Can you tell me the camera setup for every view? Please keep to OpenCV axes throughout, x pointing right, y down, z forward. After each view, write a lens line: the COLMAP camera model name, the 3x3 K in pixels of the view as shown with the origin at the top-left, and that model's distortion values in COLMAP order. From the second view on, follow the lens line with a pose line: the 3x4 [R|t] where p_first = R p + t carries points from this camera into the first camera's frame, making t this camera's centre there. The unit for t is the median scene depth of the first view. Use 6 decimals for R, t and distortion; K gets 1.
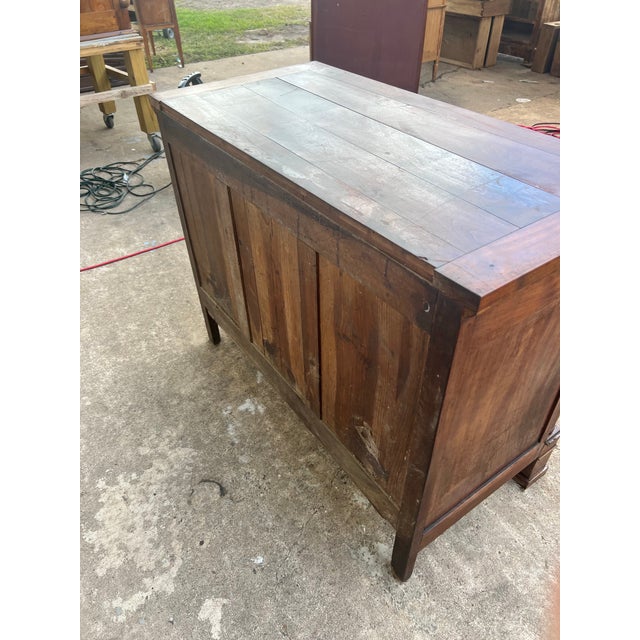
lens RADIAL K [[486.4, 0, 322.8], [0, 486.4, 321.5], [0, 0, 1]] dist [0.026863, -0.035103]
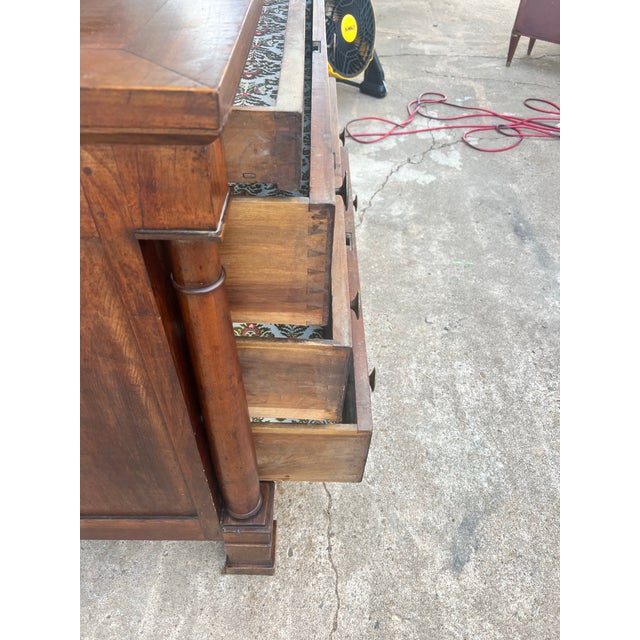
lens RADIAL K [[486.4, 0, 316.3], [0, 486.4, 320.7], [0, 0, 1]] dist [0.026863, -0.035103]
pose [[0.815815, 0.424137, -0.393133, 0.667194], [-0.390302, 0.905433, 0.166899, -0.141137], [0.426743, 0.017282, 0.904208, 0.460586]]
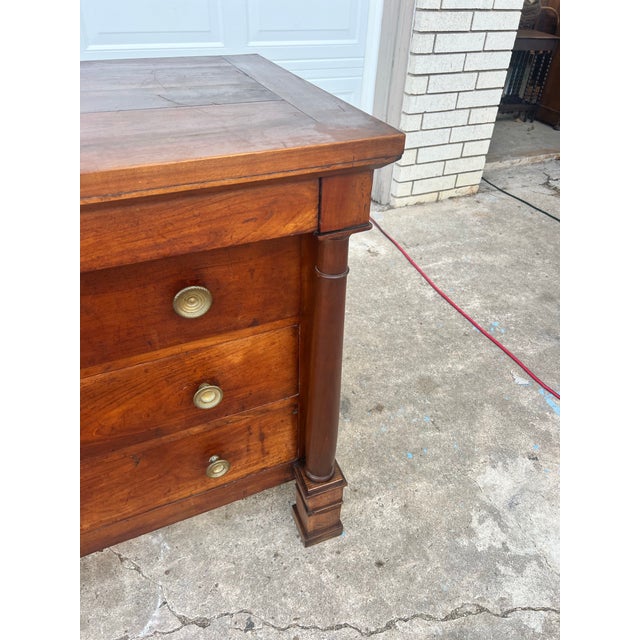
lens RADIAL K [[486.4, 0, 323.1], [0, 486.4, 318.7], [0, 0, 1]] dist [0.026863, -0.035103]
pose [[-0.192414, 0.608814, -0.769625, 0.442288], [-0.654571, 0.504682, 0.562879, -0.753844], [0.731104, 0.612080, 0.301404, 1.111680]]
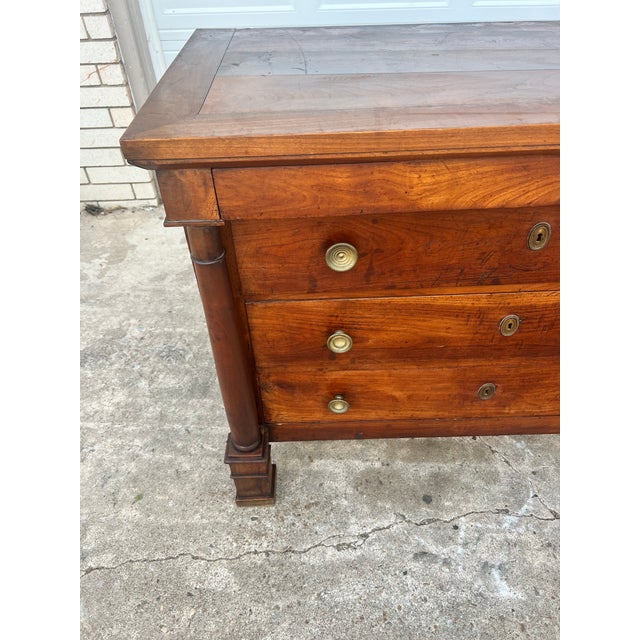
lens RADIAL K [[486.4, 0, 318.5], [0, 486.4, 319.0], [0, 0, 1]] dist [0.026863, -0.035103]
pose [[-0.562920, 0.576130, -0.592618, 0.743419], [-0.499430, 0.334198, 0.799301, -0.567959], [0.658553, 0.745913, 0.099610, 0.837165]]
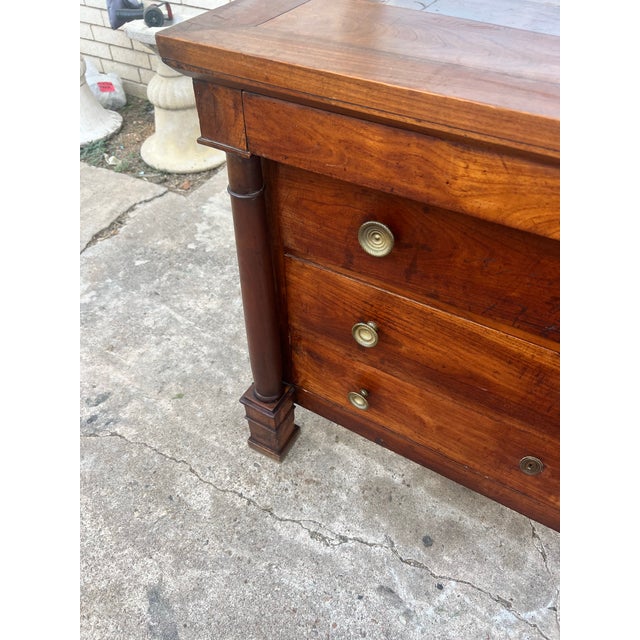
lens RADIAL K [[486.4, 0, 321.1], [0, 486.4, 323.3], [0, 0, 1]] dist [0.026863, -0.035103]
pose [[-0.904214, 0.316350, -0.286914, 0.560467], [-0.267043, 0.105482, 0.957894, -0.587334], [0.333294, 0.942760, -0.010899, 0.923815]]
